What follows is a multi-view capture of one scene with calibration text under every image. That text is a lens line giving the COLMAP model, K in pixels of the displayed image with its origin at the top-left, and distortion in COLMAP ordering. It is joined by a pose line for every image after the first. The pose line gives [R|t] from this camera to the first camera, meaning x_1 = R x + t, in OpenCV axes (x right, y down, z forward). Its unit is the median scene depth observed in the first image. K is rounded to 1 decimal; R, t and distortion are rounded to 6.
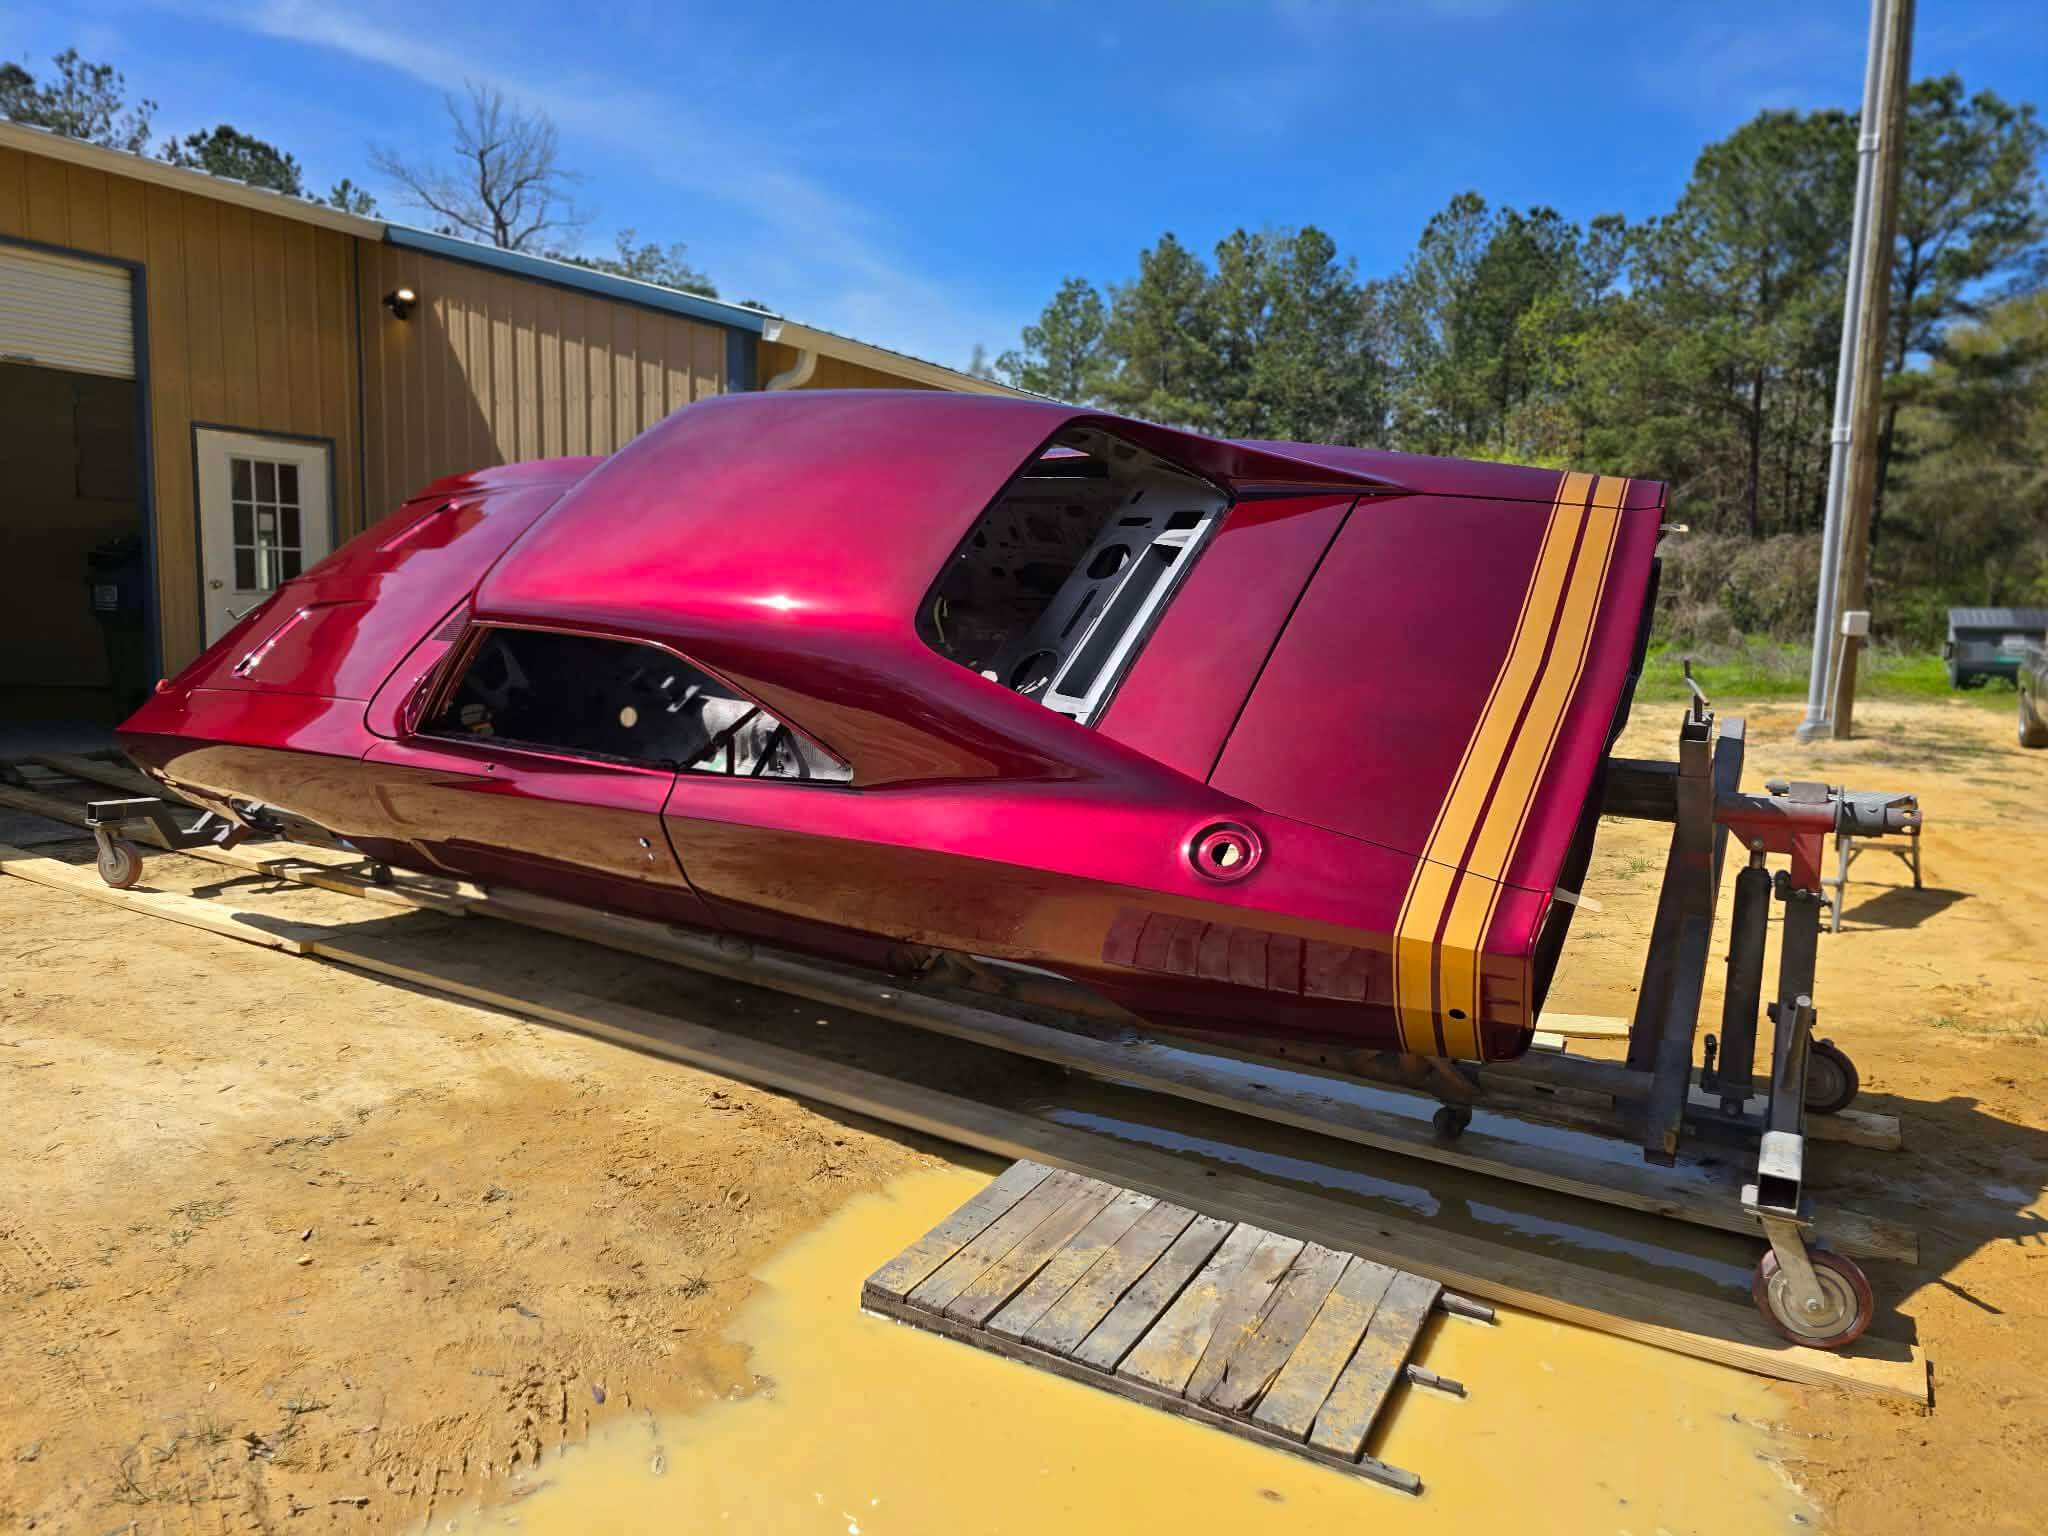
lens RADIAL K [[1413.6, 0, 1036.6], [0, 1413.6, 763.8], [0, 0, 1]] dist [0.078116, -0.078837]
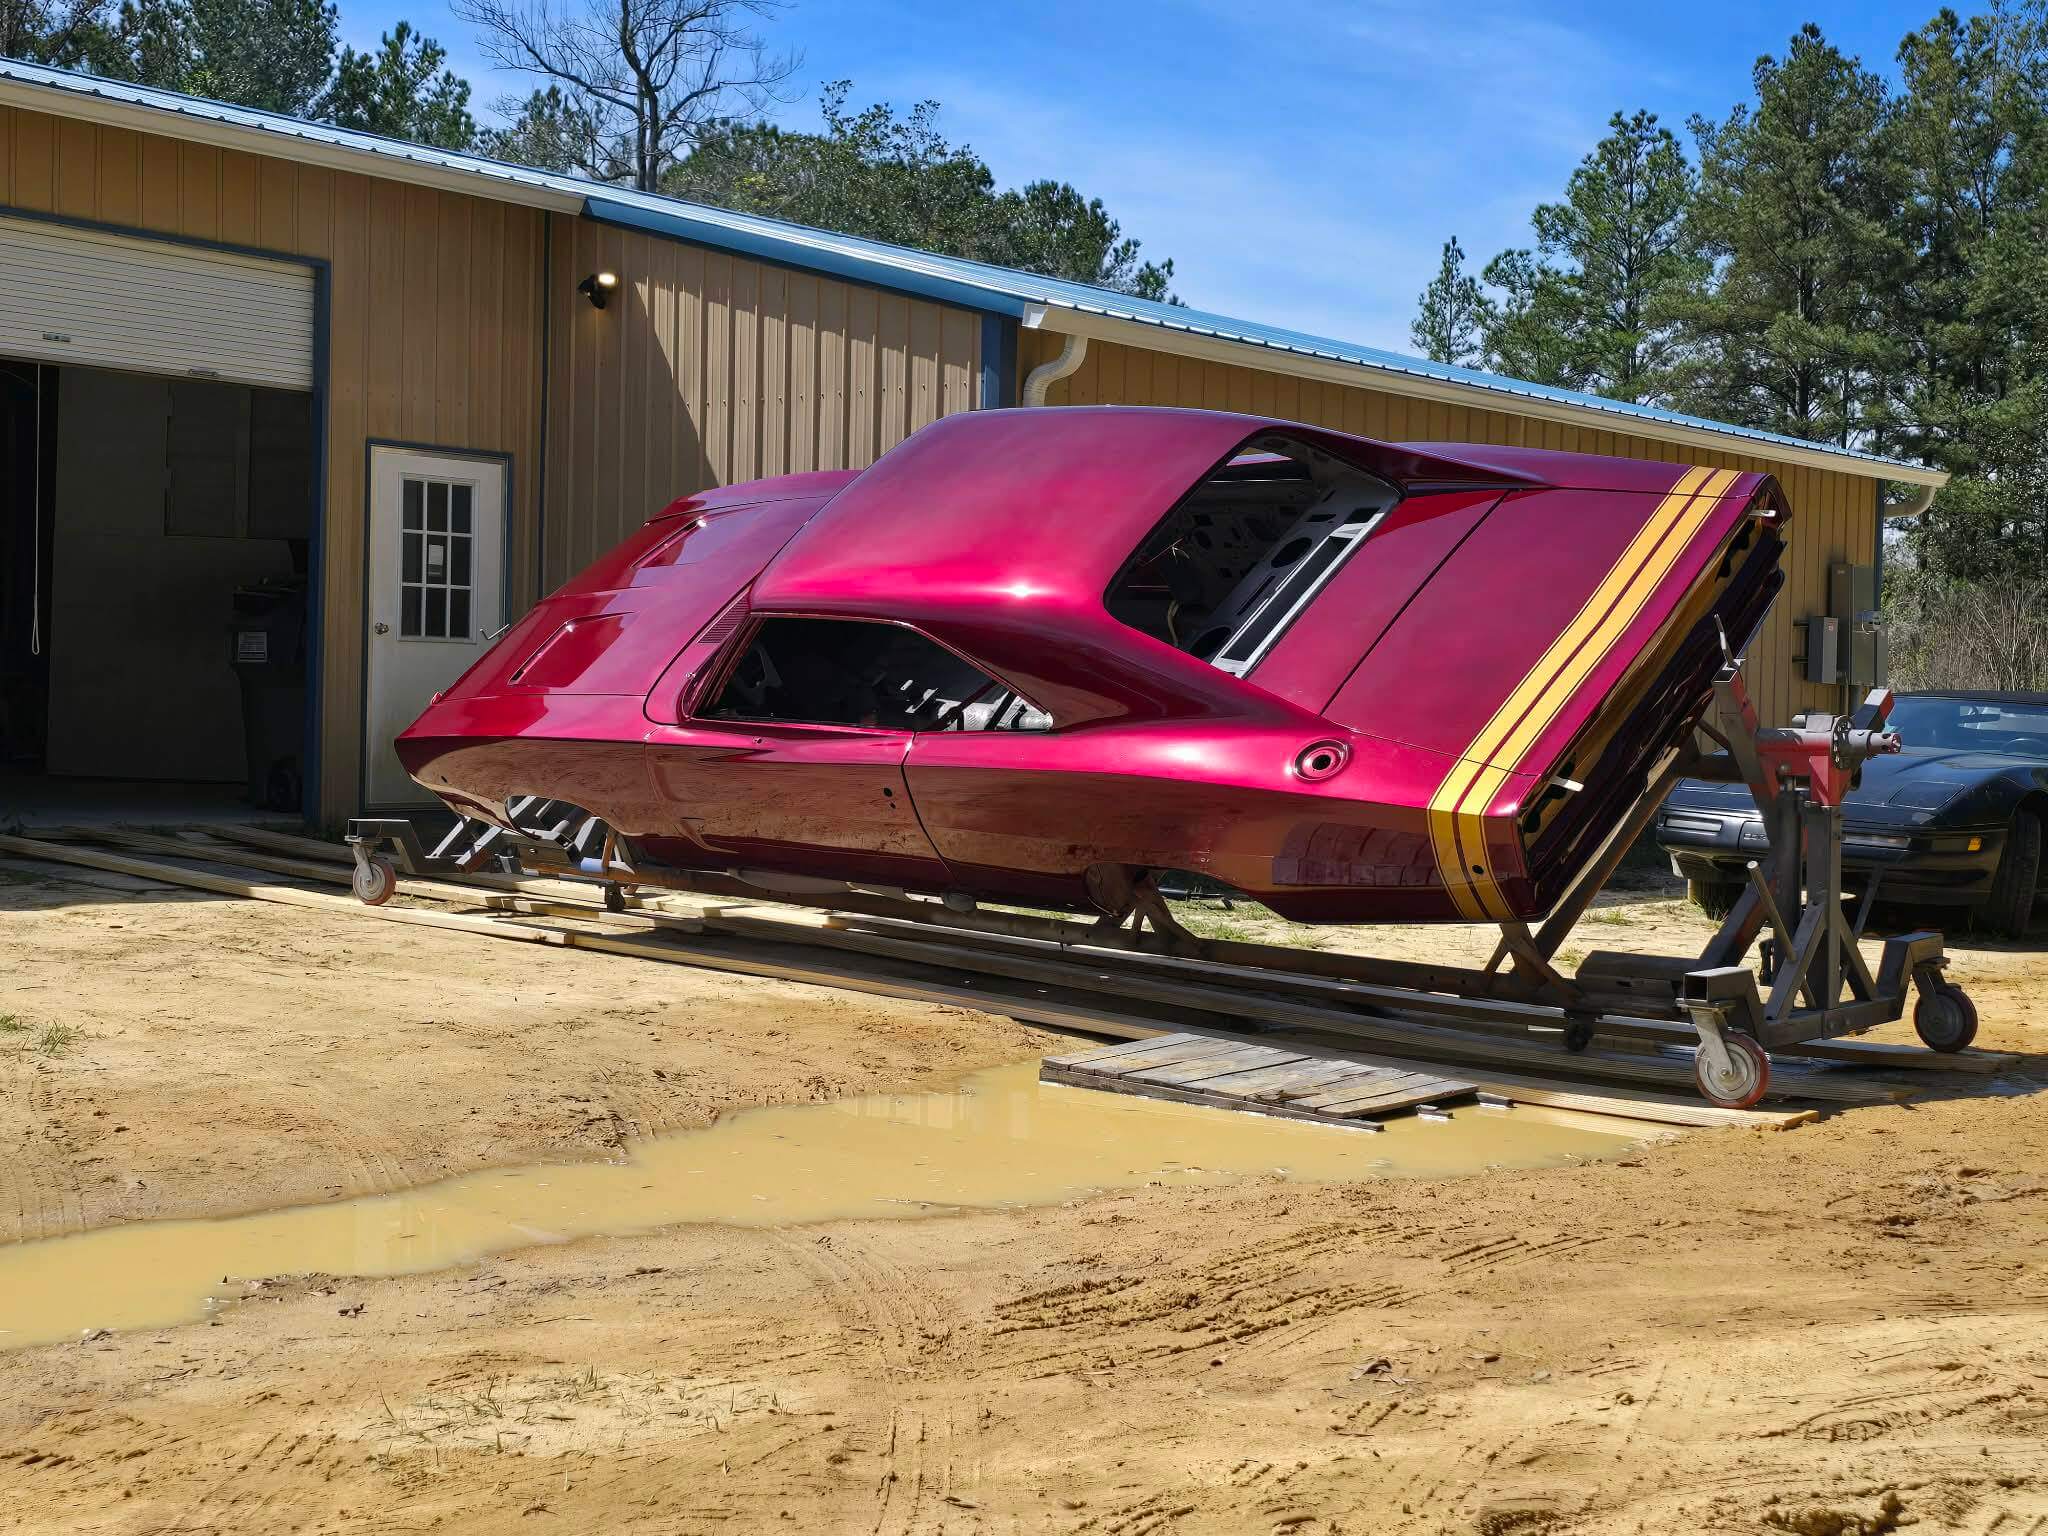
lens RADIAL K [[2775.8, 0, 998.1], [0, 2775.8, 763.2], [0, 0, 1]] dist [0.189229, -0.618197]
pose [[0.977419, 0.001045, -0.211307, 0.116956], [-0.021878, 0.995114, -0.096277, 0.097091], [0.210175, 0.098726, 0.972666, -0.475848]]
